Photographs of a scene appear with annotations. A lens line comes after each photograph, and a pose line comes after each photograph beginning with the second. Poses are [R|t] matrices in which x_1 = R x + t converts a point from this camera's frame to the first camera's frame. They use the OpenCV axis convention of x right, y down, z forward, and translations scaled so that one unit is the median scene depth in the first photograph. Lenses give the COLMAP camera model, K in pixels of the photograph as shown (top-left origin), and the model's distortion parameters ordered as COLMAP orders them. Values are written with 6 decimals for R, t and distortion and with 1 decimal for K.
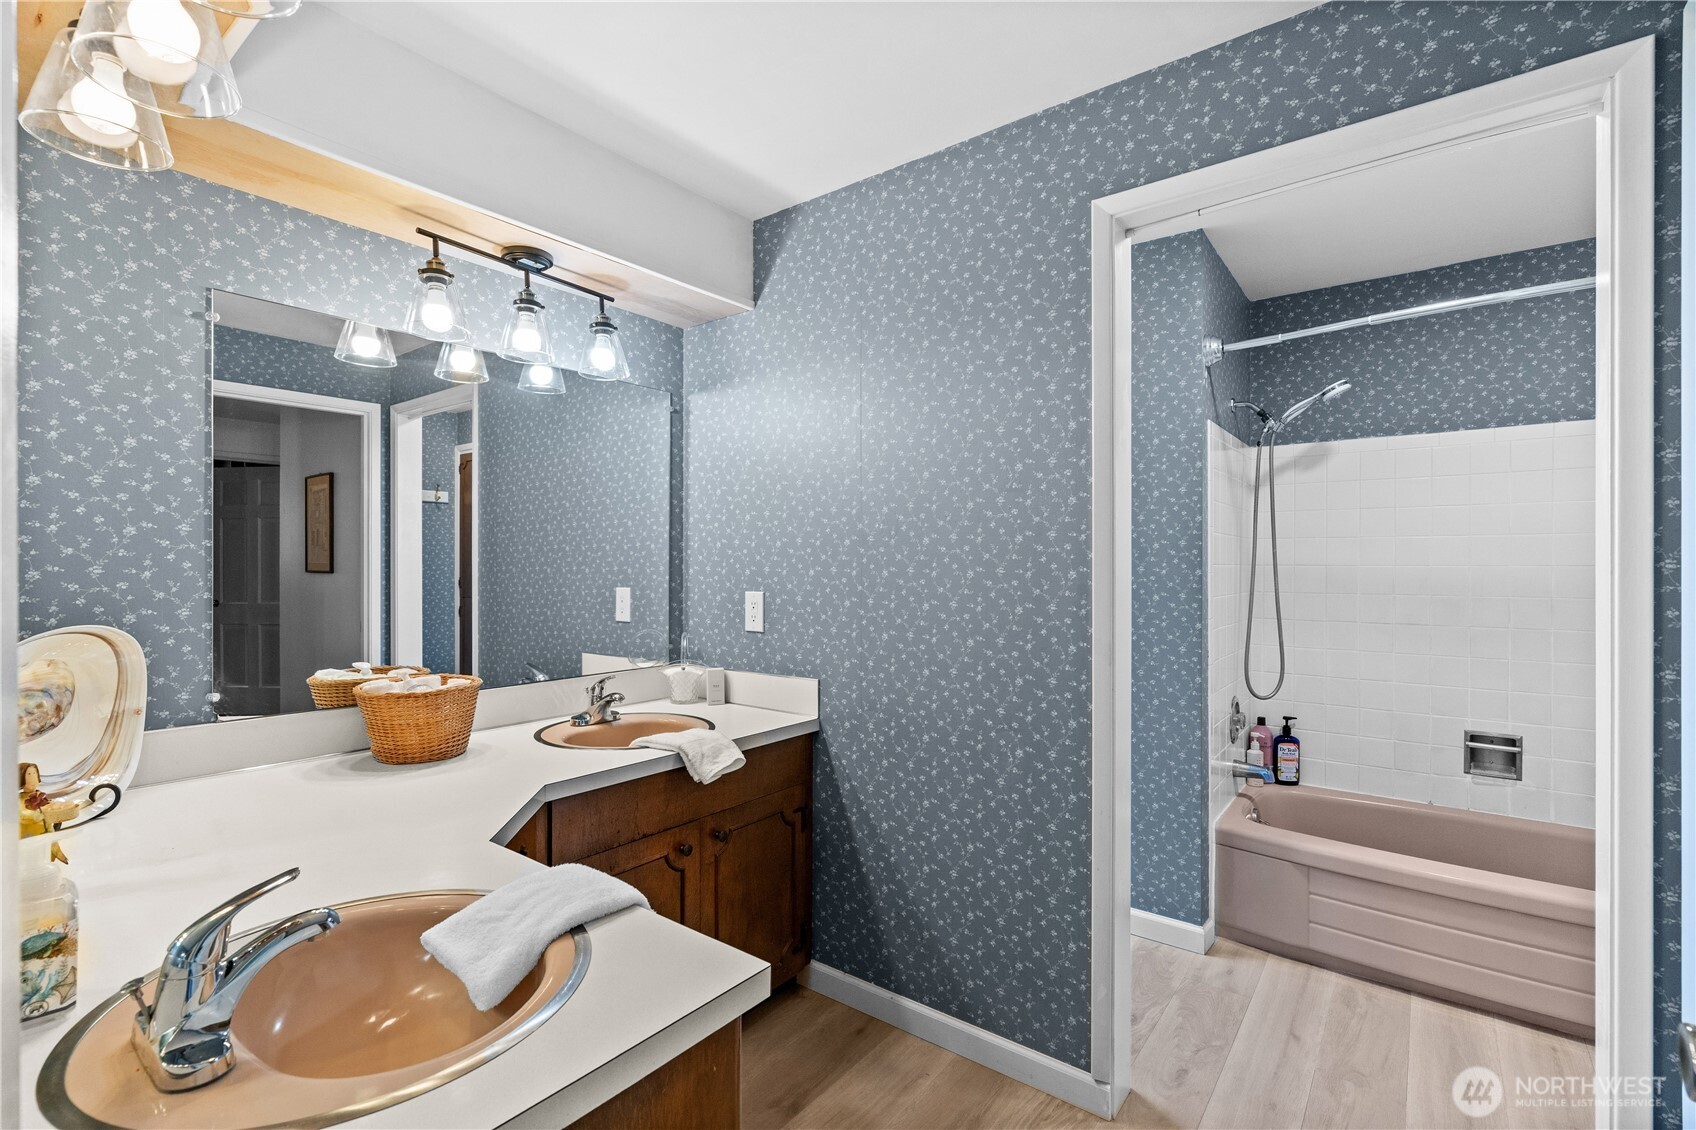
lens RADIAL K [[773.3, 0, 848.8], [0, 773.3, 566.6], [0, 0, 1]] dist [-0.005015, 0.002203]
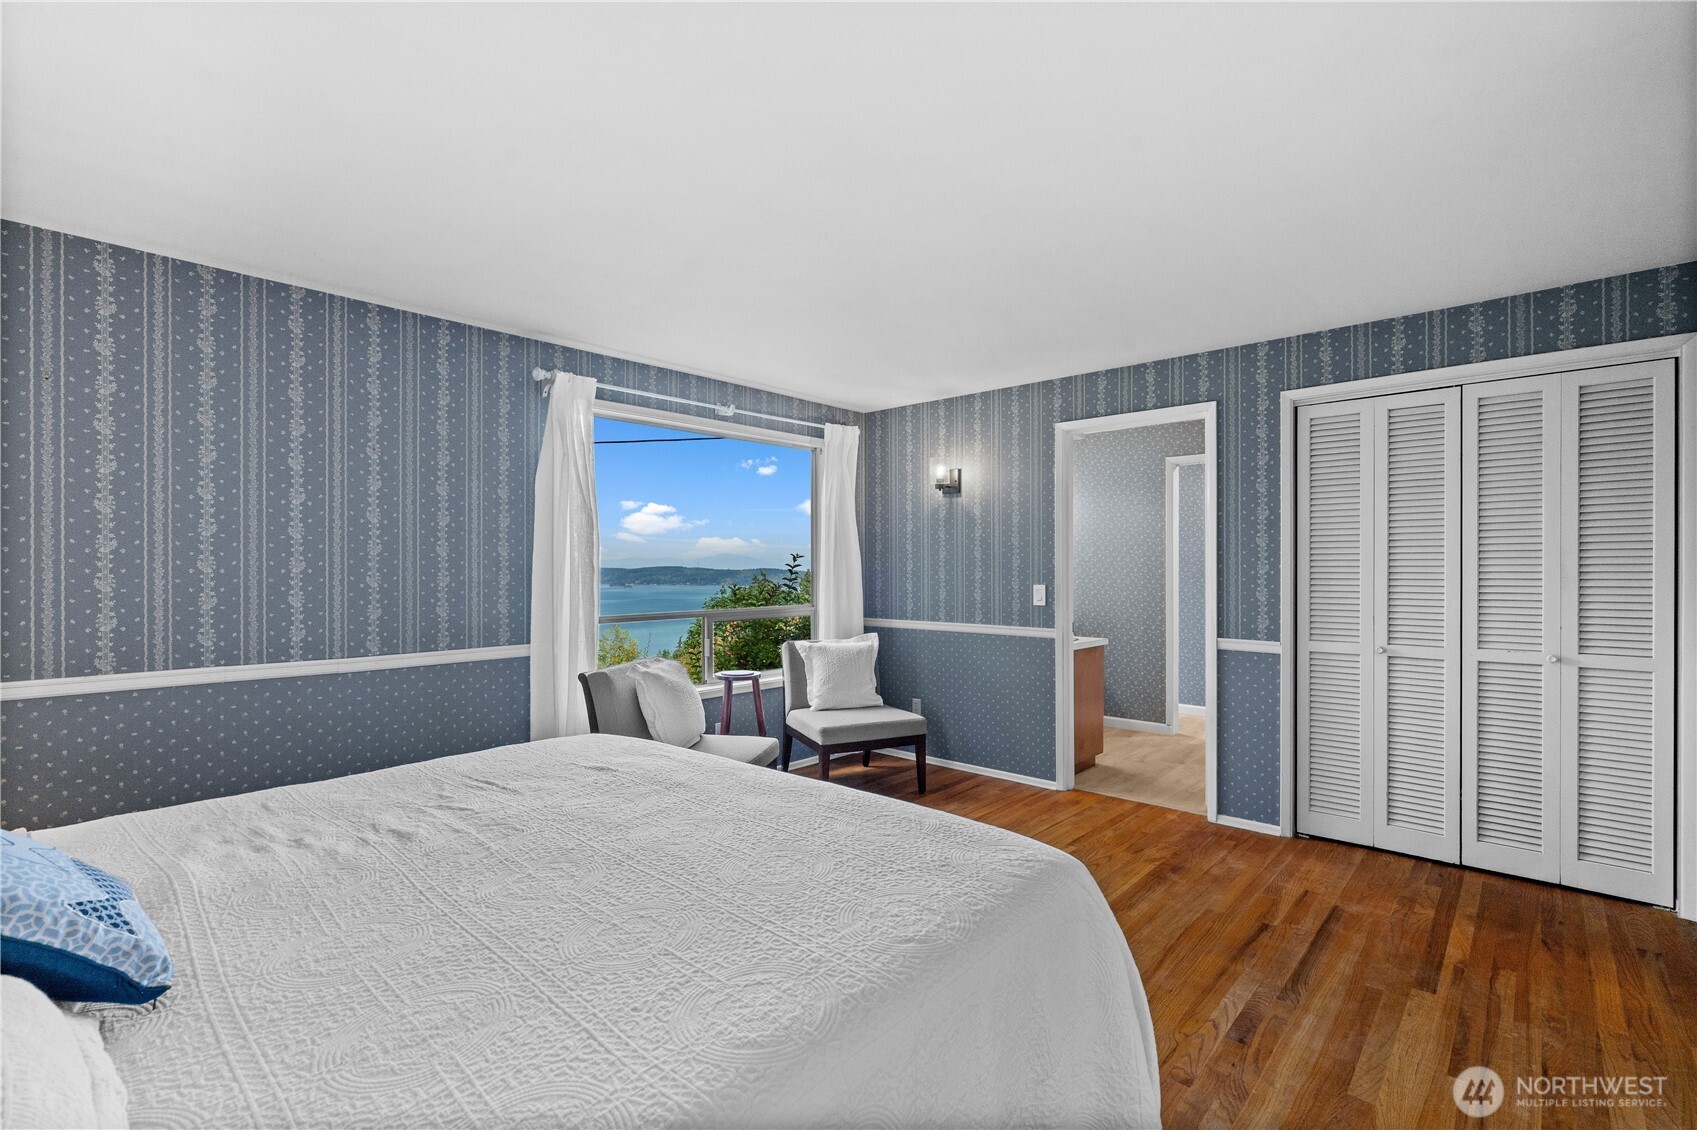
lens RADIAL K [[773.7, 0, 844.9], [0, 773.7, 567.6], [0, 0, 1]] dist [-0.005015, 0.002203]
pose [[0.995351, -0.000536, -0.096316, -0.681756], [0.000625, 0.999999, 0.000903, -0.008419], [0.096315, -0.000959, 0.995350, -2.253821]]
